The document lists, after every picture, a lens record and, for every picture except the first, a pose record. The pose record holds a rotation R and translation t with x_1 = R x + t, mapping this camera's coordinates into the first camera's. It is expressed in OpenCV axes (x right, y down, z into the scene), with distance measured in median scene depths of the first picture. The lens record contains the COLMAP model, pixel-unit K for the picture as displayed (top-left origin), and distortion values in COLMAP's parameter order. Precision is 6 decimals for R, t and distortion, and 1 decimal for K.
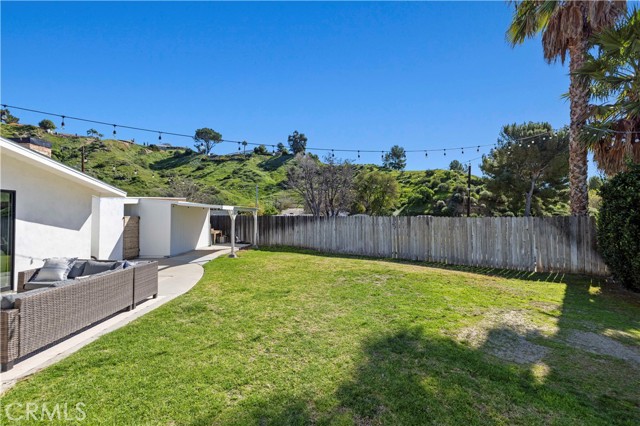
lens RADIAL K [[271.3, 0, 318.0], [0, 271.3, 216.8], [0, 0, 1]] dist [-0.000794, -0.000146]
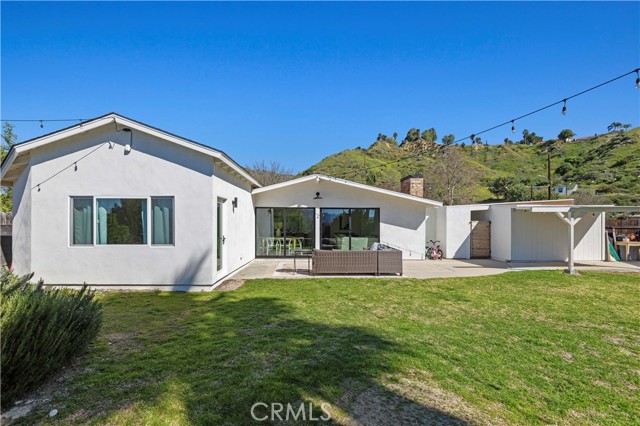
lens RADIAL K [[278.3, 0, 315.7], [0, 278.3, 229.9], [0, 0, 1]] dist [0.000284, -0.000127]
pose [[0.011599, 0.020599, -0.999721, 0.464156], [0.000659, 0.999787, 0.020608, 0.010224], [0.999933, -0.000898, 0.011583, 0.274565]]
